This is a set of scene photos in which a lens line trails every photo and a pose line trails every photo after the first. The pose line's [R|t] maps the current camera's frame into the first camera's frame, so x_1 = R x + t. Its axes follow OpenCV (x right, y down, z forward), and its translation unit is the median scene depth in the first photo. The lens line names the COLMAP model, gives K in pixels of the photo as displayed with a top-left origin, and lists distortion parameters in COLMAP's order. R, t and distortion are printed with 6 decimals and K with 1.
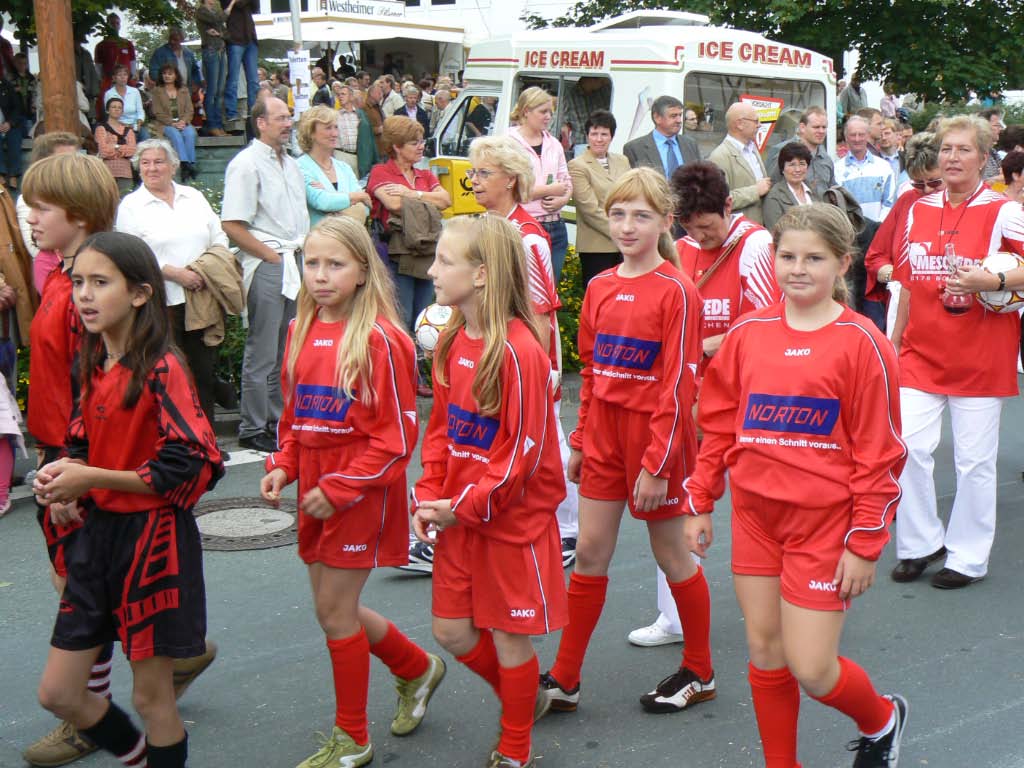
lens RADIAL K [[1324.6, 0, 513.1], [0, 1324.6, 383.0], [0, 0, 1]] dist [-0.039518, -0.001815]
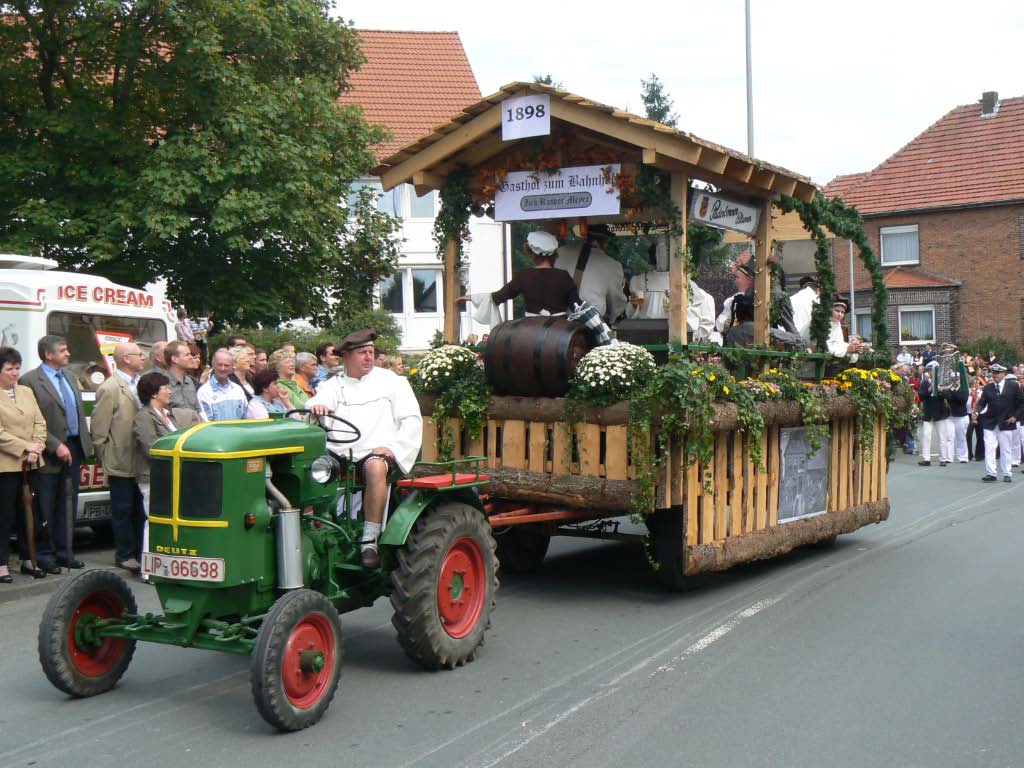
lens RADIAL K [[1290.2, 0, 512.0], [0, 1290.2, 384.0], [0, 0, 1]] dist [-0.072175, 0.070947]
pose [[0.857895, -0.016731, 0.513553, -0.088723], [0.098226, 0.986377, -0.131954, 0.010691], [-0.504349, 0.163647, 0.847851, -0.121397]]
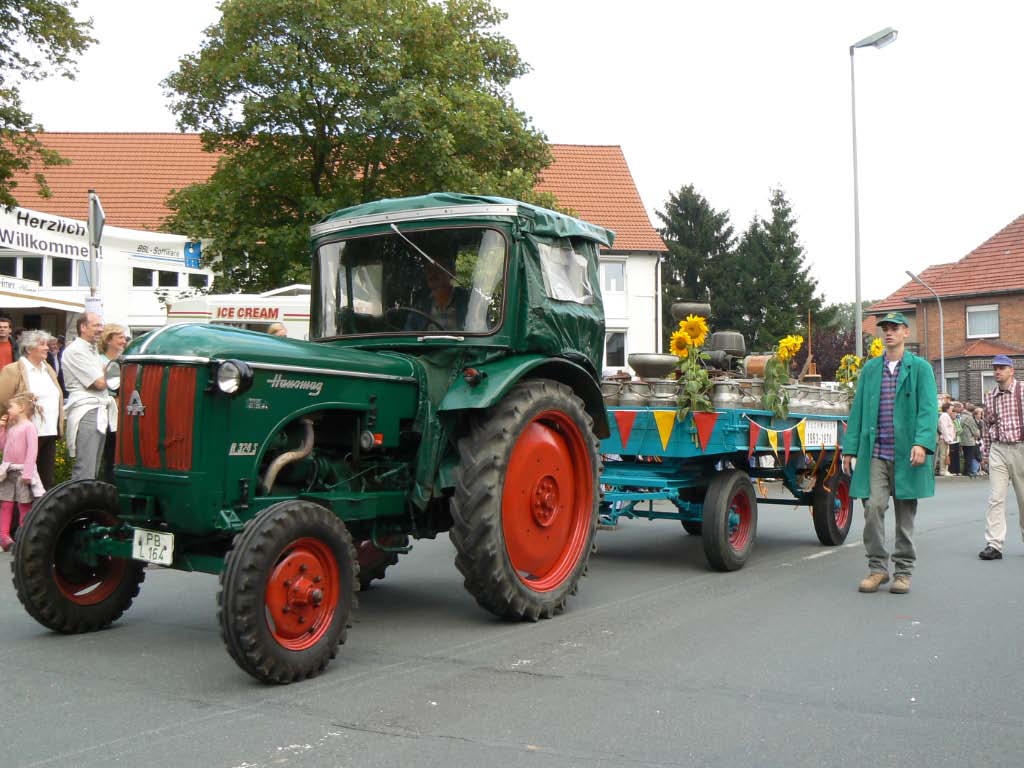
lens RADIAL K [[1068.8, 0, 496.6], [0, 1068.8, 396.0], [0, 0, 1]] dist [-0.129807, 0.013655]
pose [[0.923651, 0.026809, 0.382295, -0.168047], [0.048802, 0.981201, -0.186718, 0.094120], [-0.380114, 0.191119, 0.904979, -0.202162]]
